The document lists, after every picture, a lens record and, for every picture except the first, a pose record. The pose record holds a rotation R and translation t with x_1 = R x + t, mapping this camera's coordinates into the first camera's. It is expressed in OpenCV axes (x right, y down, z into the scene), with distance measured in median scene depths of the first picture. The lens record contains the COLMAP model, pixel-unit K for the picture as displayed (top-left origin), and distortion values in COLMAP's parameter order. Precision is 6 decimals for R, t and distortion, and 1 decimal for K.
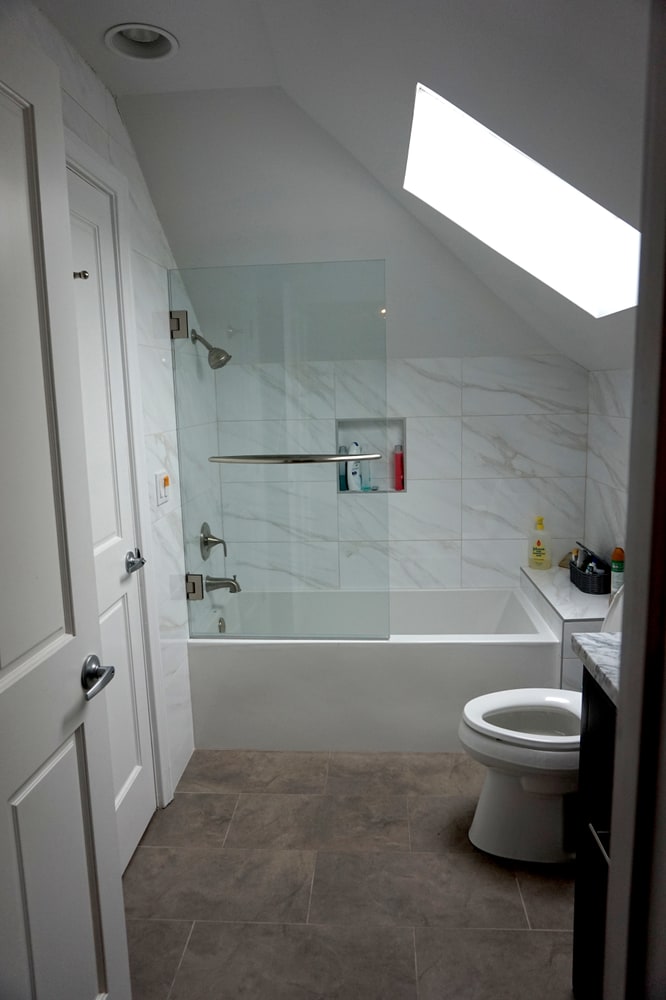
lens RADIAL K [[688.5, 0, 333.0], [0, 688.5, 499.8], [0, 0, 1]] dist [-0.021539, 0.027655]
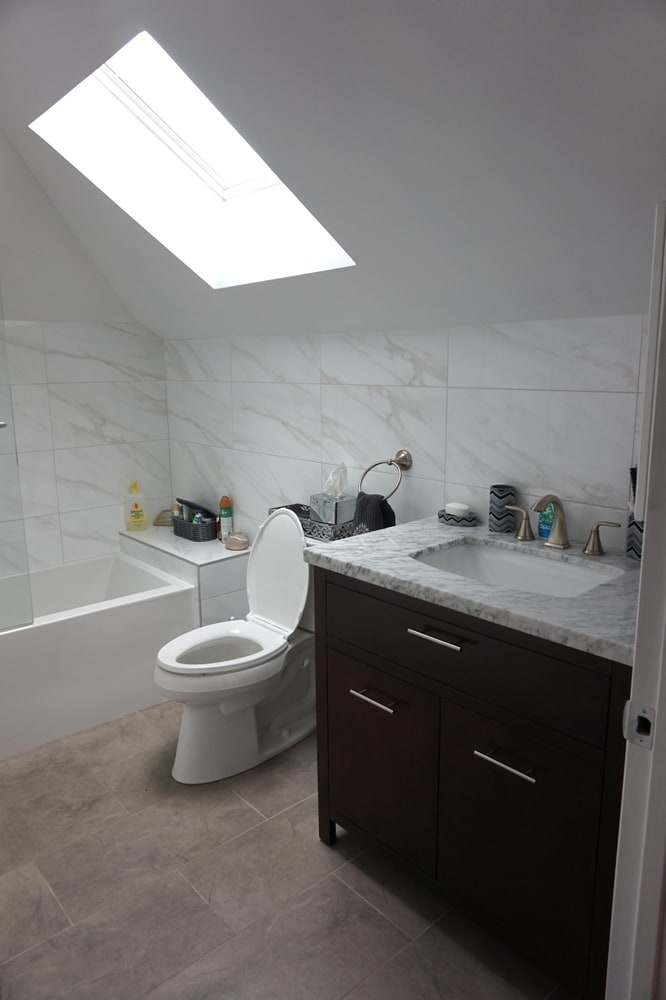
lens RADIAL K [[688.5, 0, 335.8], [0, 688.5, 497.1], [0, 0, 1]] dist [-0.021539, 0.027655]
pose [[0.706513, -0.119216, 0.697587, -0.261756], [0.105841, 0.992423, 0.062407, 0.021118], [-0.699741, 0.029742, 0.713777, 0.057984]]
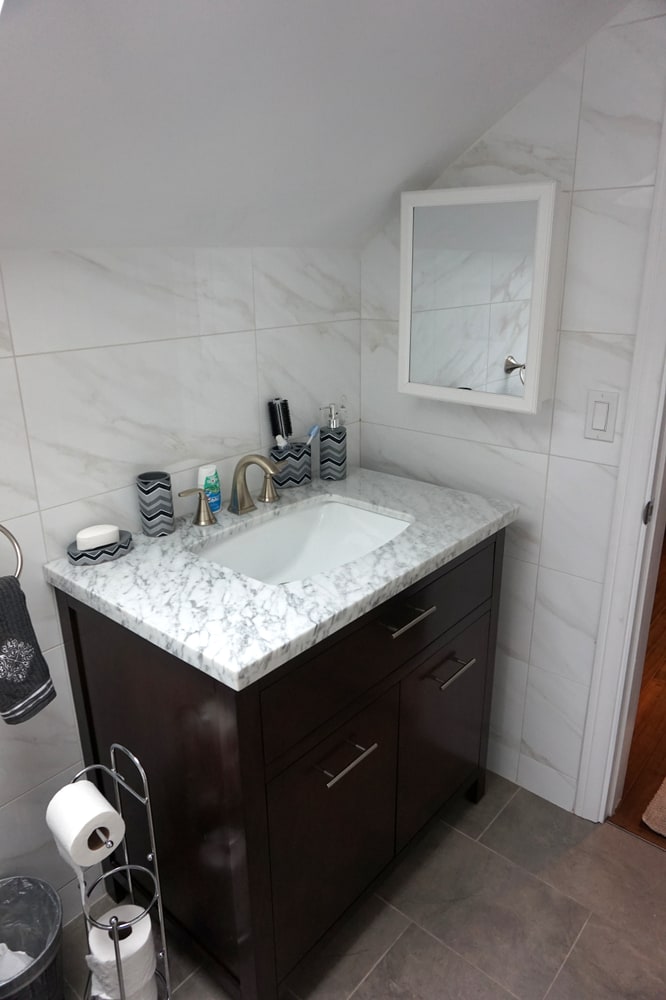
lens RADIAL K [[688.5, 0, 332.8], [0, 688.5, 498.9], [0, 0, 1]] dist [-0.021539, 0.027655]
pose [[-0.796397, -0.170769, 0.580163, -0.054650], [0.123242, 0.893351, 0.432130, -0.129655], [-0.592084, 0.415647, -0.690416, 0.766502]]
